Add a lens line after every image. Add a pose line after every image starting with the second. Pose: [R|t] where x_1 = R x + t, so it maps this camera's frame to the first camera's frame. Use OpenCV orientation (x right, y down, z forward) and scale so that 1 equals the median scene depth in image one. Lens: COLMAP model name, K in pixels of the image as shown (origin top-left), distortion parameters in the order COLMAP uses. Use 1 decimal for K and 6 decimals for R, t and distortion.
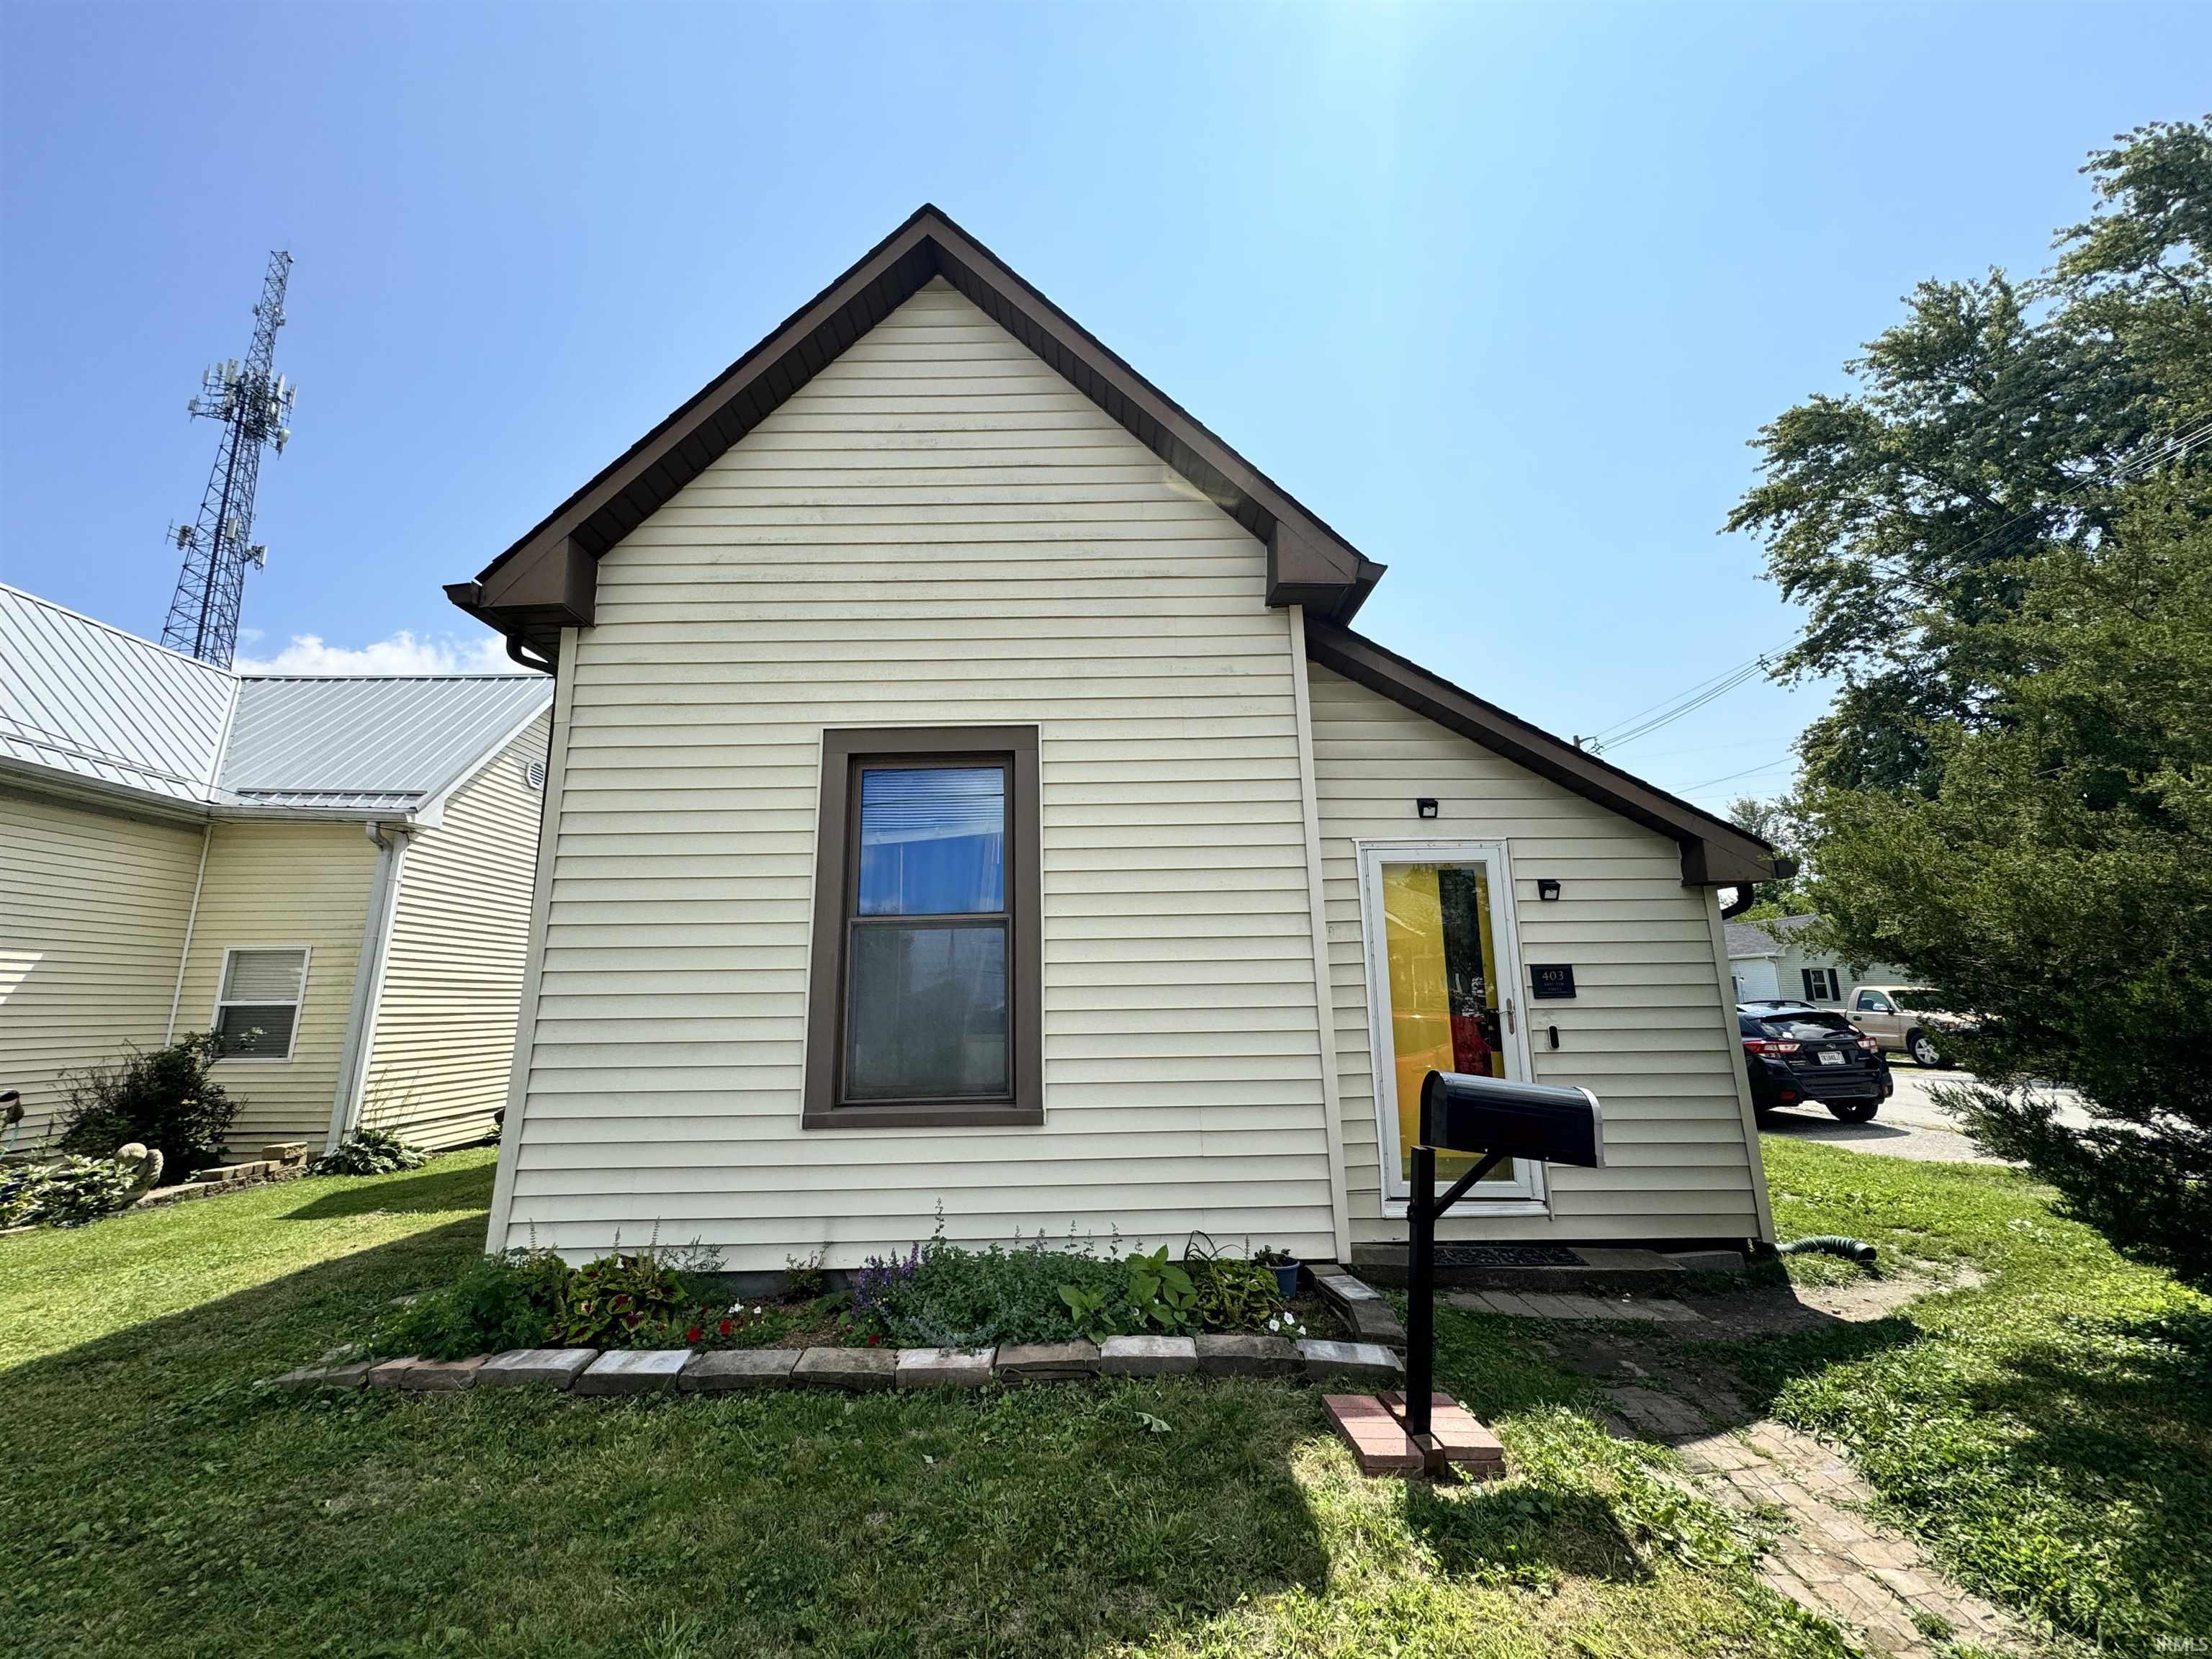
lens RADIAL K [[883.6, 0, 1103.7], [0, 883.6, 830.2], [0, 0, 1]] dist [-0.008511, -0.000262]
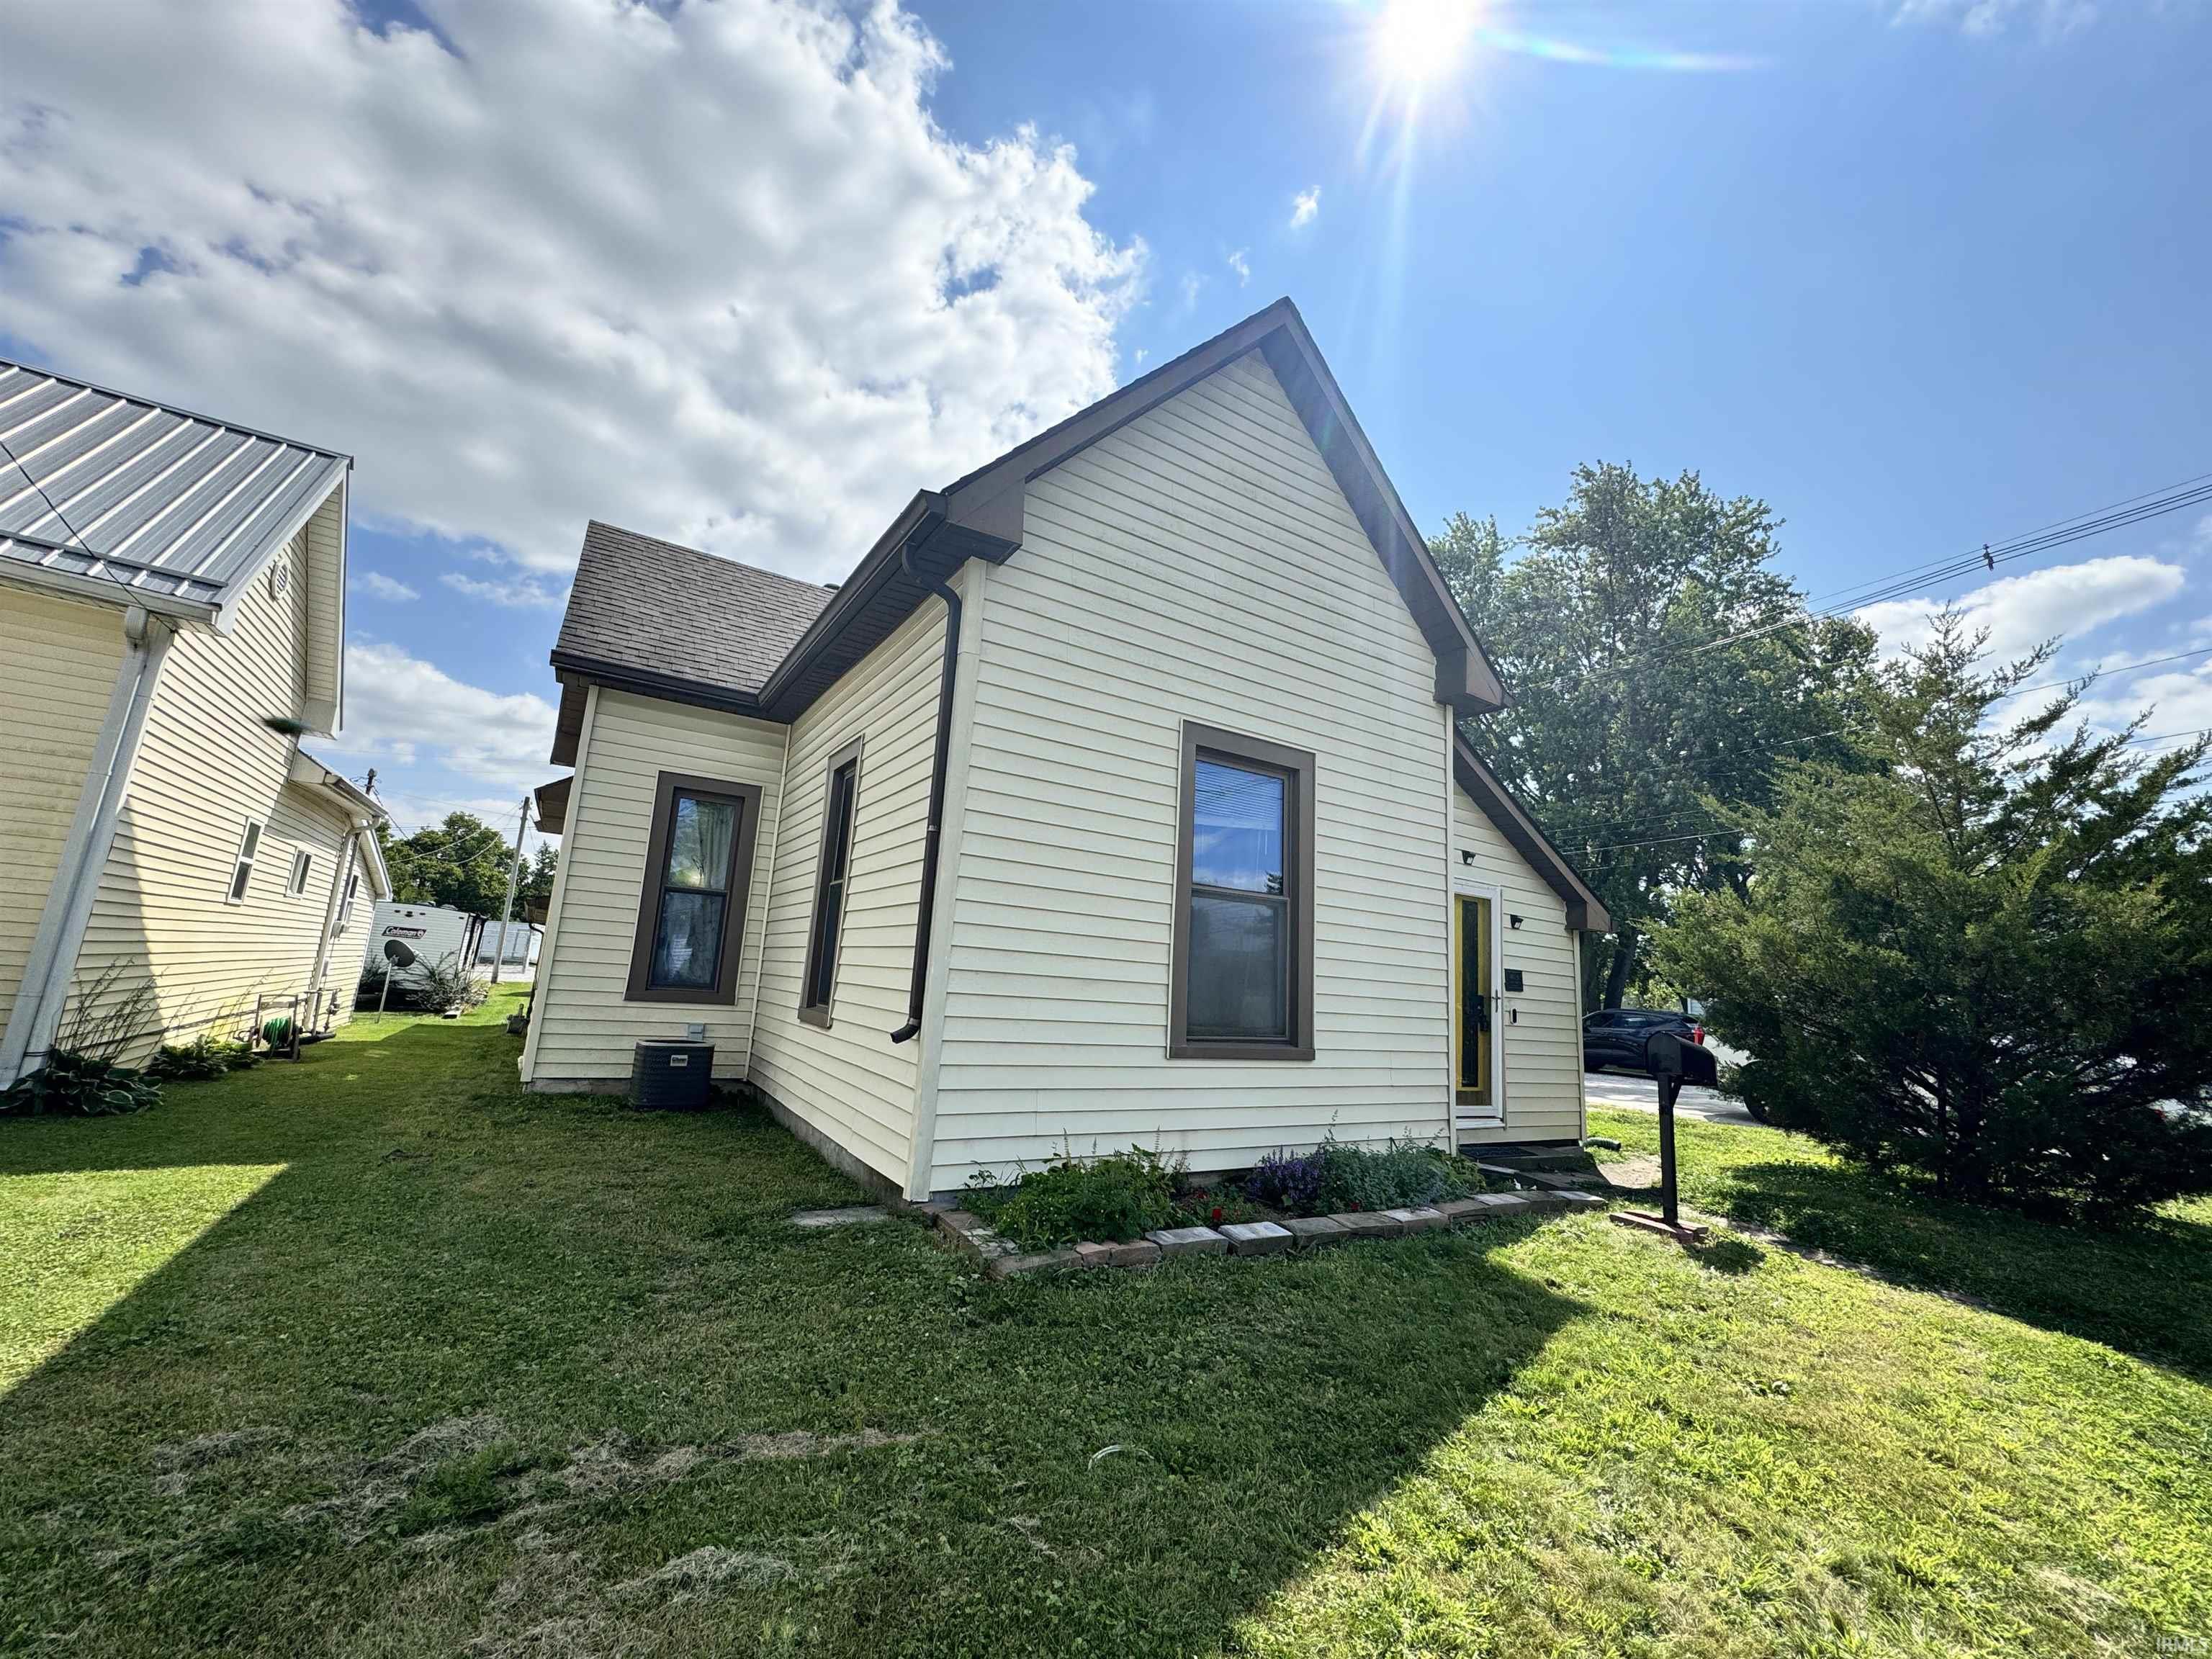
lens RADIAL K [[883.6, 0, 1114.2], [0, 883.6, 828.9], [0, 0, 1]] dist [-0.008511, -0.000262]
pose [[0.845083, 0.162467, 0.509351, -0.962964], [-0.180691, 0.983442, -0.013896, 0.059809], [-0.503175, -0.080291, 0.860446, 0.036270]]
